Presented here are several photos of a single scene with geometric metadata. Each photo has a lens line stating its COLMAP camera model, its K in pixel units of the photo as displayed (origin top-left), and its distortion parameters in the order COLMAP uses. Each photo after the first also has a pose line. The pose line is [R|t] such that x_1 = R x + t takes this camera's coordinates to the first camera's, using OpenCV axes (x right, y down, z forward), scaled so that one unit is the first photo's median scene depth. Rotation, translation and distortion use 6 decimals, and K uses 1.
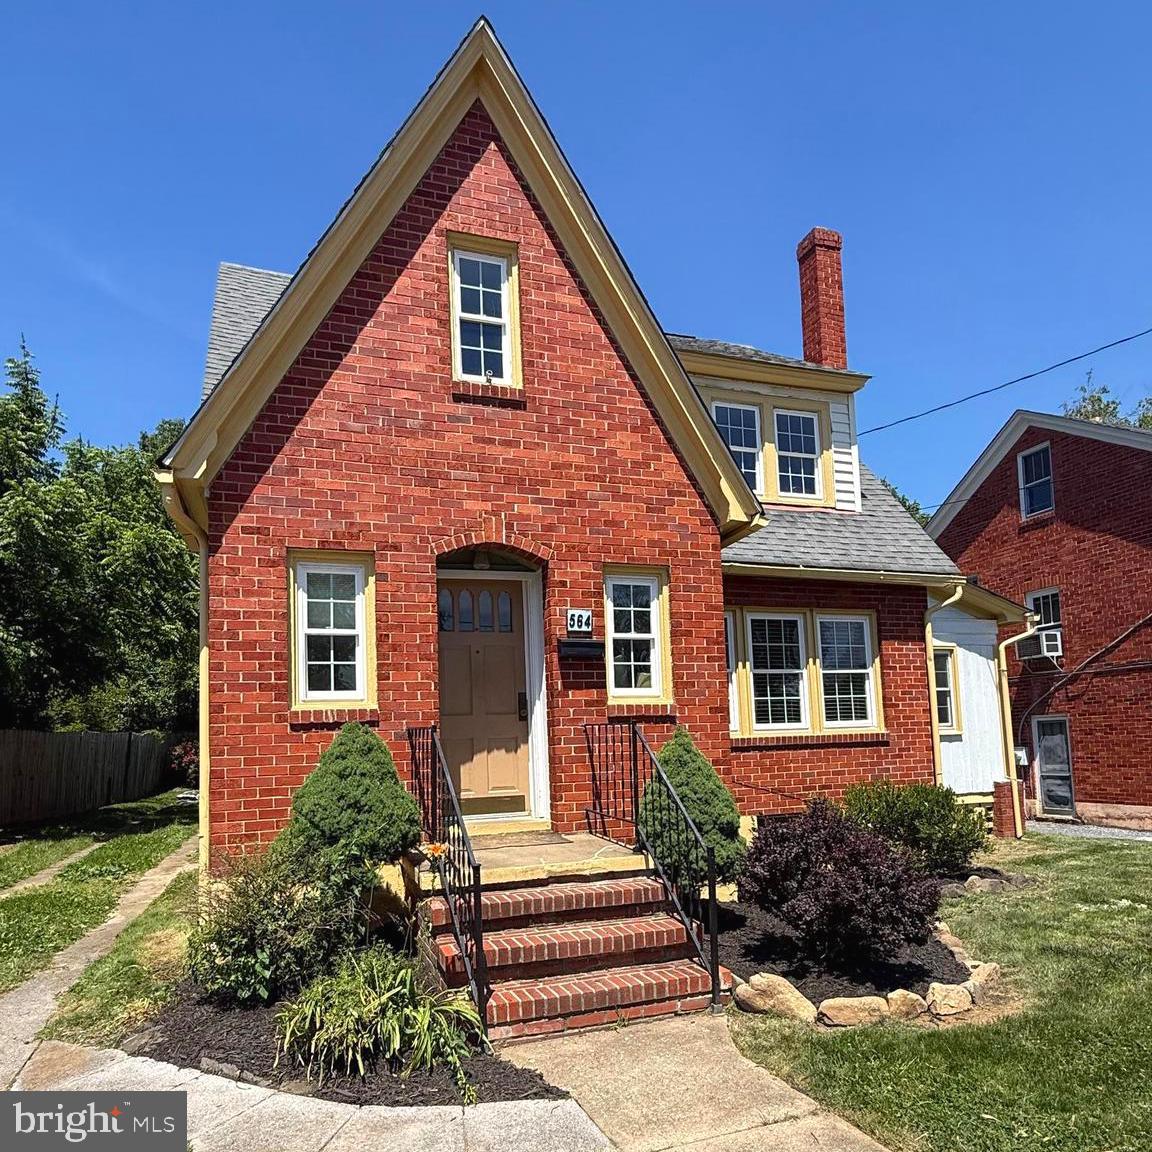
lens RADIAL K [[881.7, 0, 619.2], [0, 881.7, 682.5], [0, 0, 1]] dist [0.005545, 0.005964]
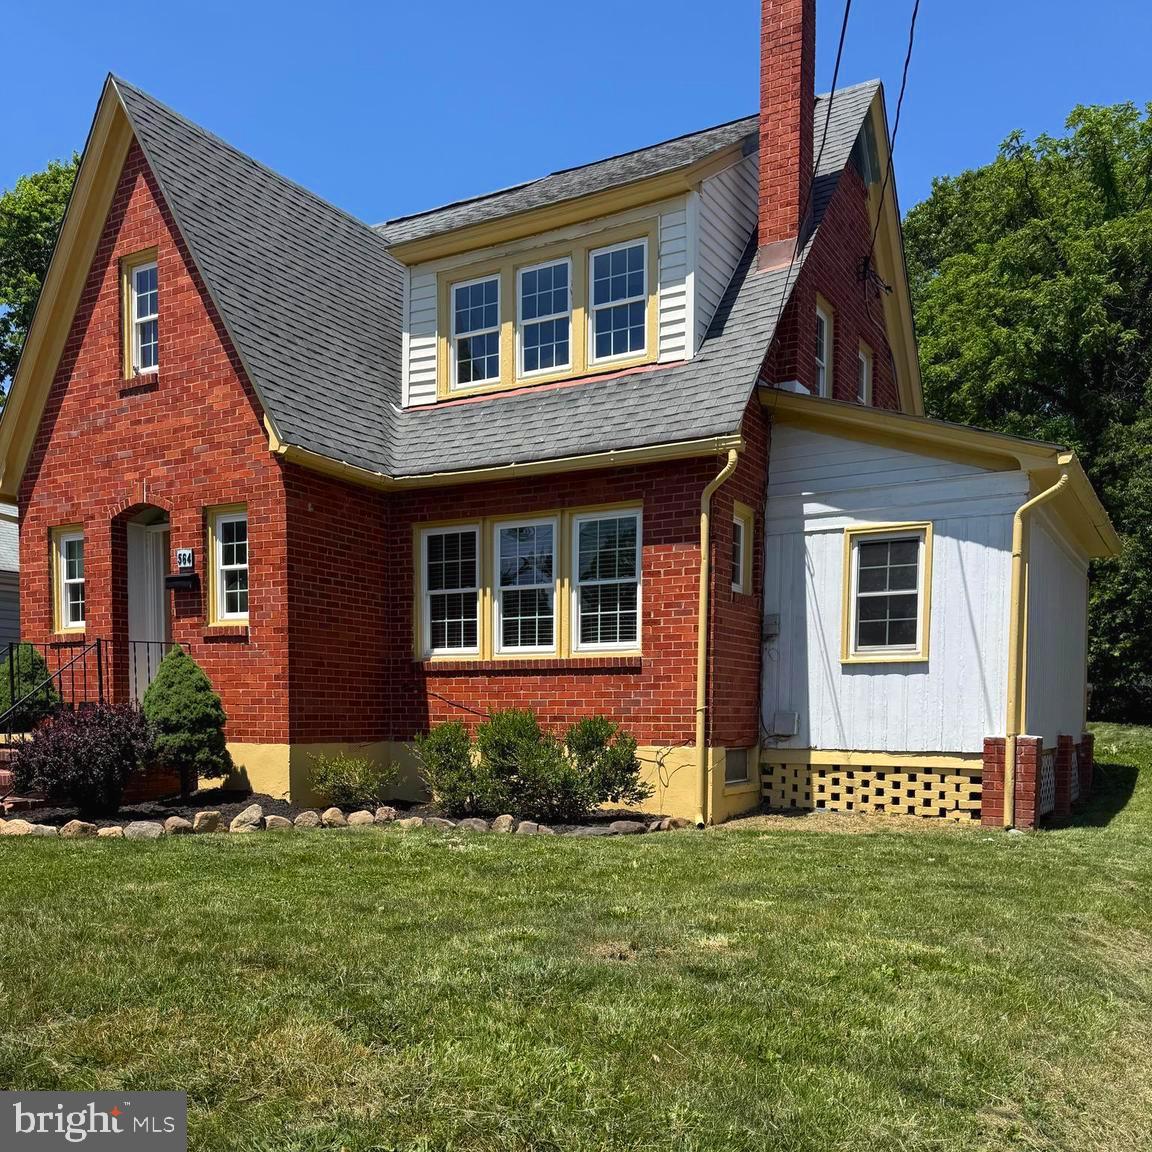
lens RADIAL K [[1200.9, 0, 495.1], [0, 1200.9, 847.5], [0, 0, 1]] dist [0.091340, -0.184905]
pose [[0.562053, 0.121351, -0.818151, 1.609613], [0.027218, 0.985929, 0.164936, 0.060899], [0.826653, -0.114971, 0.550841, 0.357871]]
